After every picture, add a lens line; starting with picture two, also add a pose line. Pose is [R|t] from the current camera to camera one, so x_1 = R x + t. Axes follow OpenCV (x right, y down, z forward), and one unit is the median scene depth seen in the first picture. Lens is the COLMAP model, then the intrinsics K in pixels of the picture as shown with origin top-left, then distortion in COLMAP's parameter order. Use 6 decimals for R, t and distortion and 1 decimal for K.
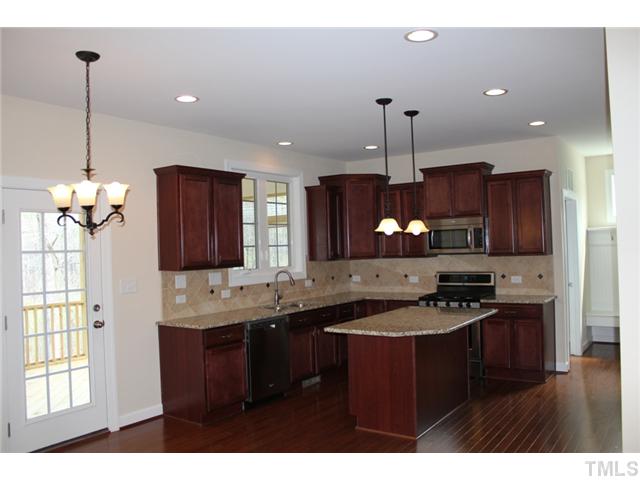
lens RADIAL K [[540.8, 0, 321.7], [0, 540.8, 243.5], [0, 0, 1]] dist [-0.124420, 0.090984]
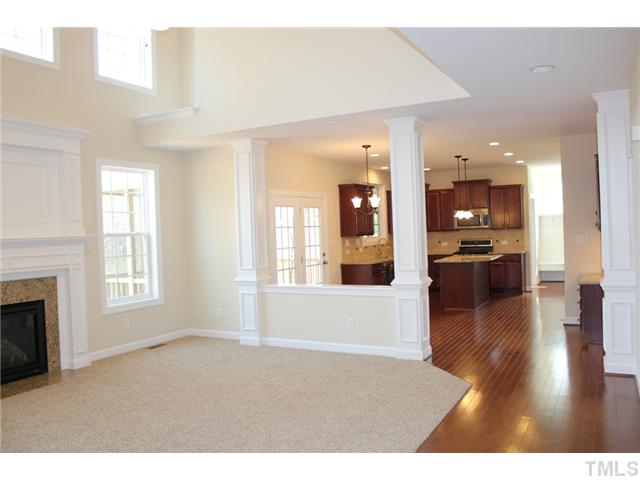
lens RADIAL K [[540.8, 0, 323.0], [0, 540.8, 238.0], [0, 0, 1]] dist [-0.124420, 0.090984]
pose [[0.993246, -0.006633, 0.115834, -0.486699], [0.004137, 0.999754, 0.021782, 0.008976], [-0.115950, -0.021155, 0.993030, -0.782880]]
